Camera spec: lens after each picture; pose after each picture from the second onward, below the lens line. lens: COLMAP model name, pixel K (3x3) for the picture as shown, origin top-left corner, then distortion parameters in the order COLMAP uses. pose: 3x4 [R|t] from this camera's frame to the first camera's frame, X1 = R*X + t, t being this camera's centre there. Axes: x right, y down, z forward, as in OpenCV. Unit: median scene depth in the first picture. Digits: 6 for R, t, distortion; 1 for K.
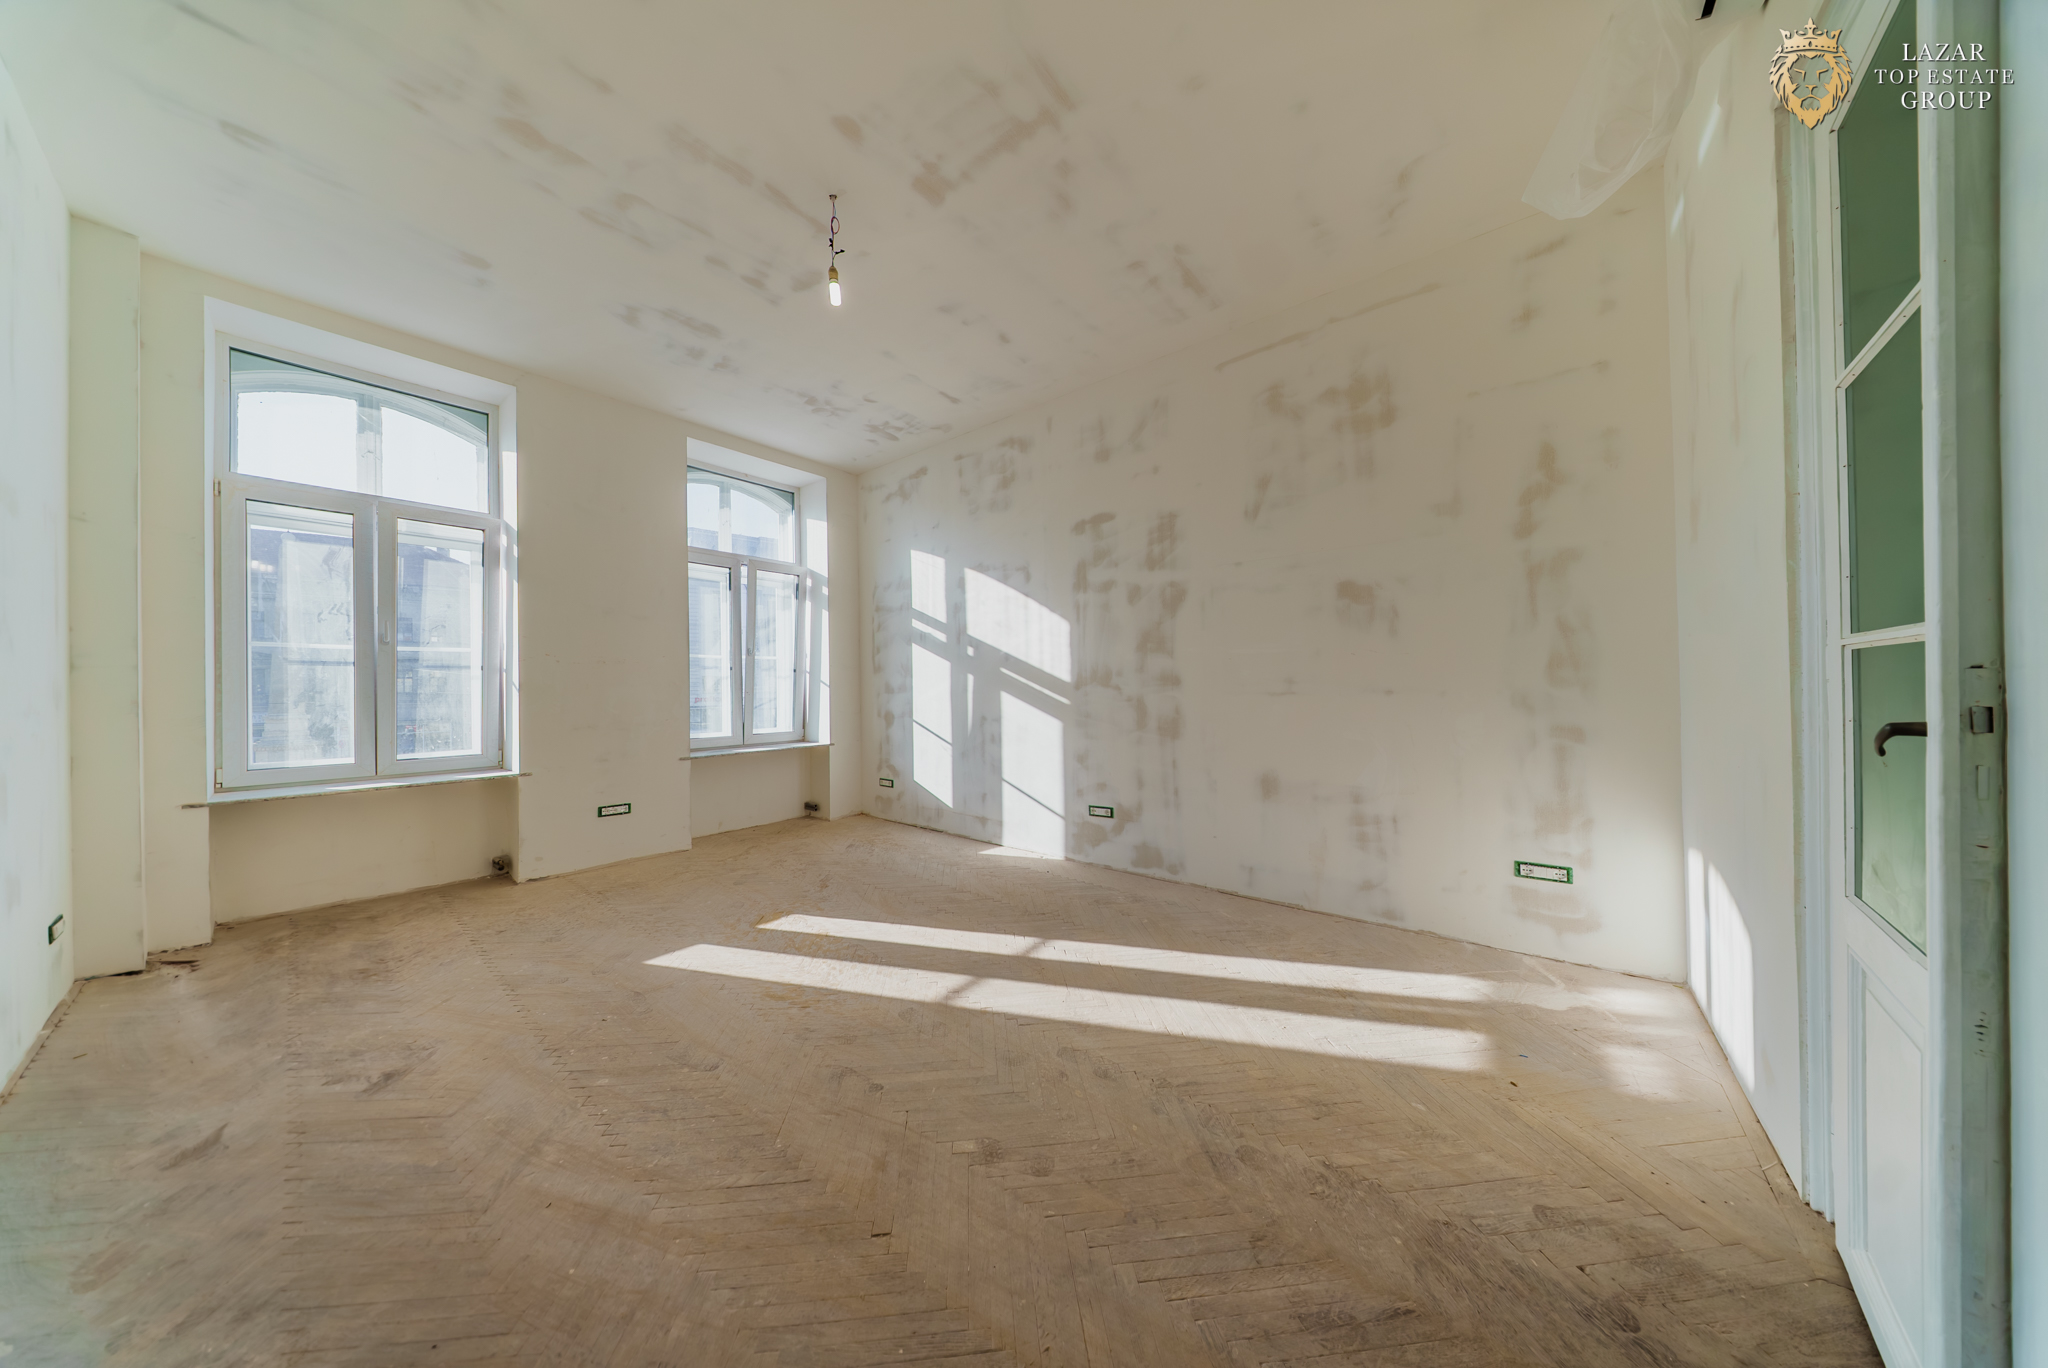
lens RADIAL K [[603.9, 0, 1030.2], [0, 603.9, 683.8], [0, 0, 1]] dist [0.011171, -0.000060]
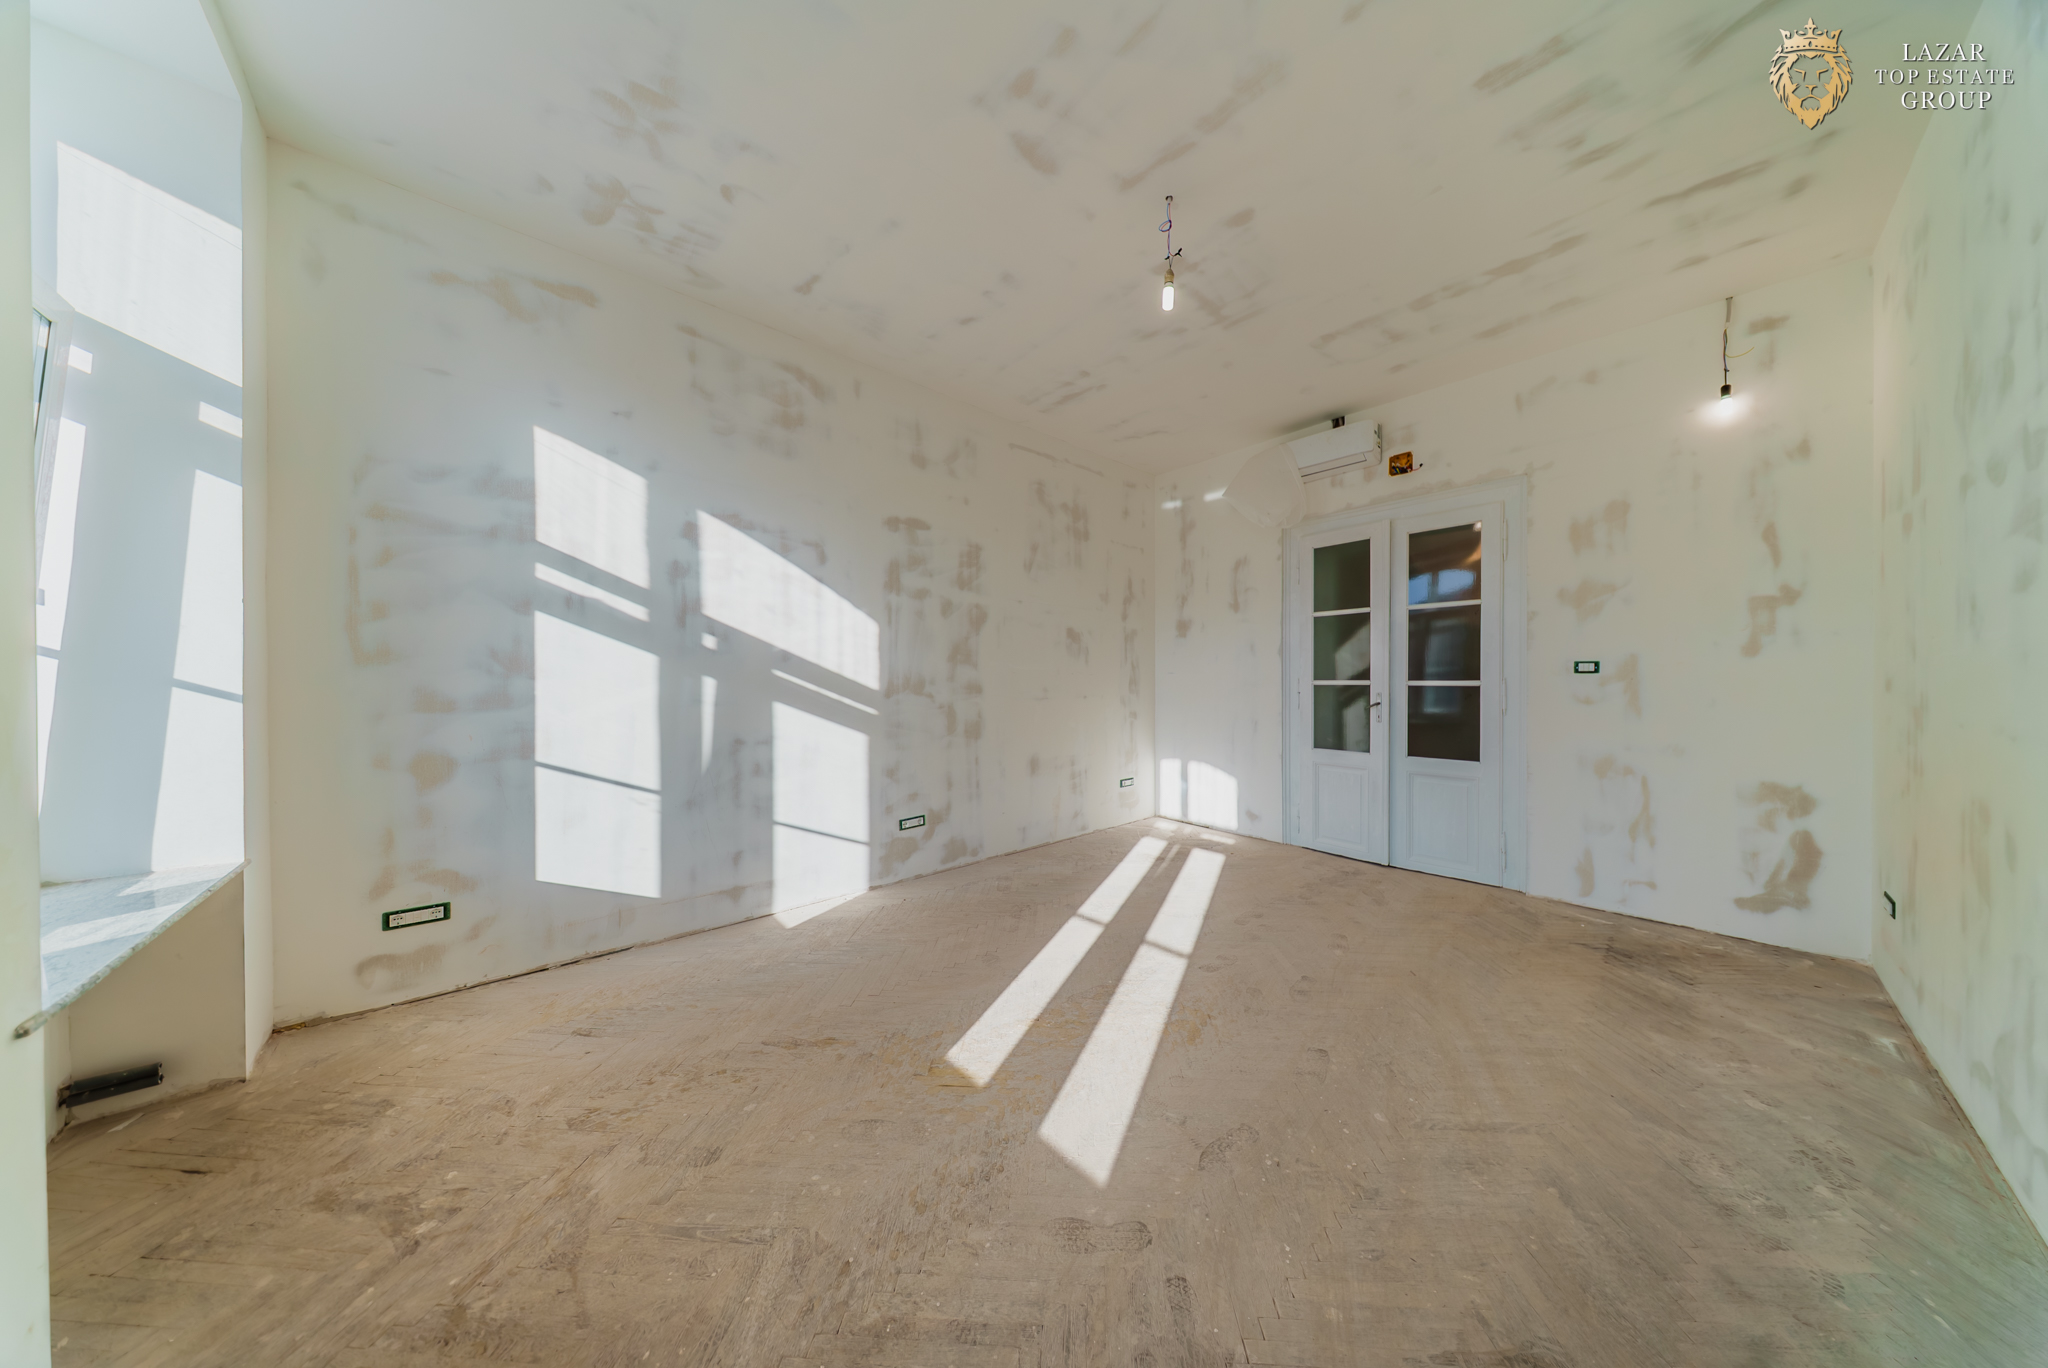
lens RADIAL K [[606.1, 0, 1023.3], [0, 606.1, 688.0], [0, 0, 1]] dist [0.005896, -0.000051]
pose [[0.154111, 0.004655, 0.988043, -0.819116], [-0.003513, 0.999985, -0.004164, -0.002760], [-0.988047, -0.002830, 0.154125, 0.667087]]
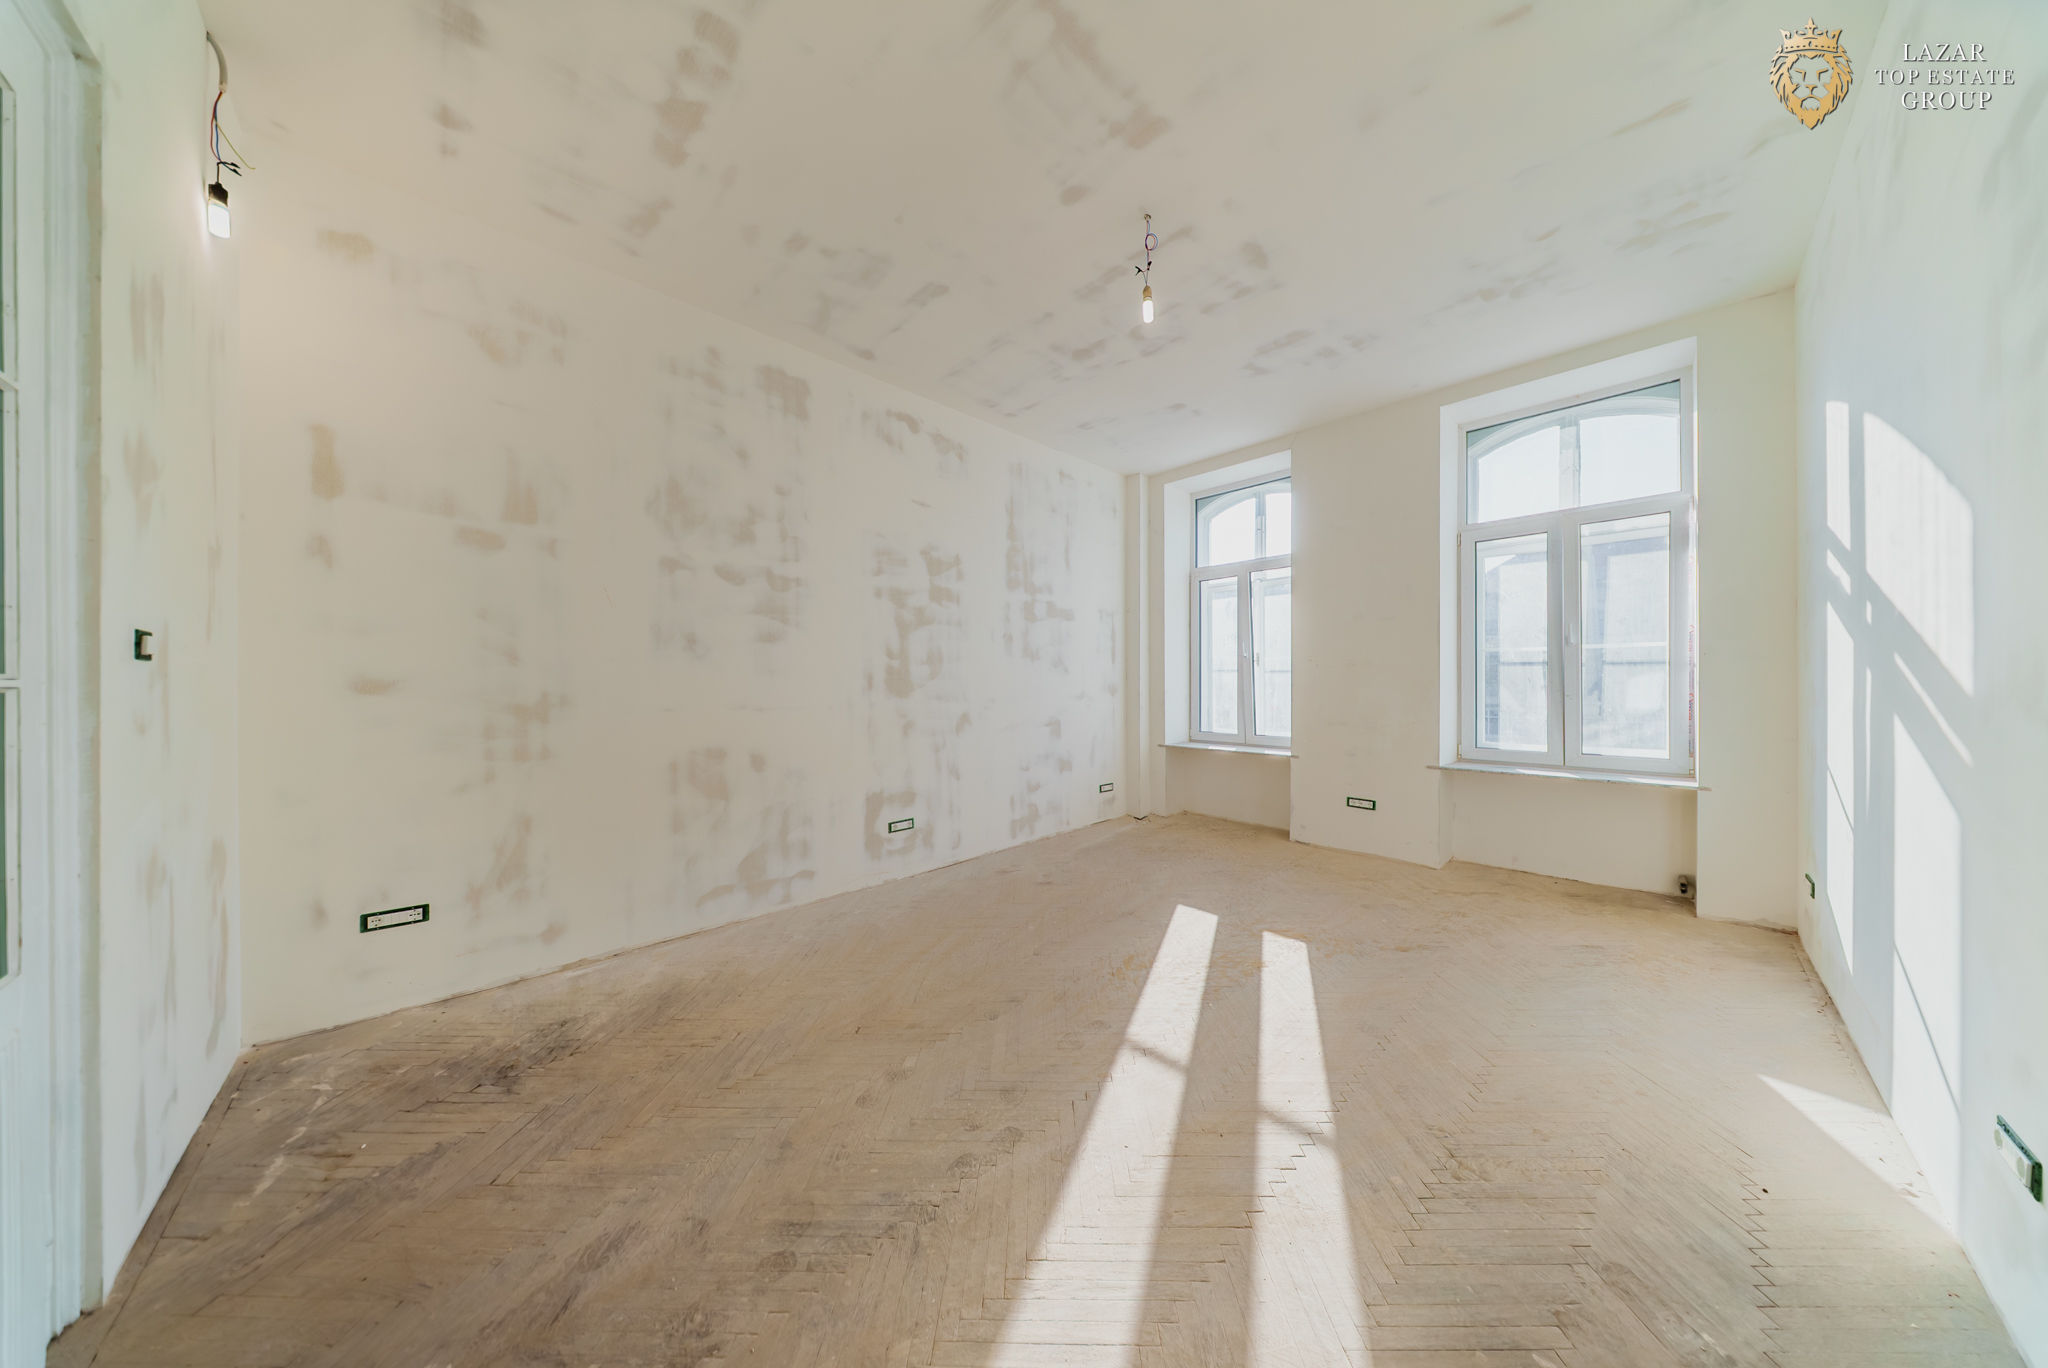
lens RADIAL K [[609.7, 0, 1028.2], [0, 609.7, 686.7], [0, 0, 1]] dist [-0.000442, -0.000039]
pose [[-0.120951, 0.013167, -0.992571, 0.451411], [0.006047, 0.999903, 0.012527, -0.013298], [0.992640, -0.004487, -0.121019, 0.569609]]
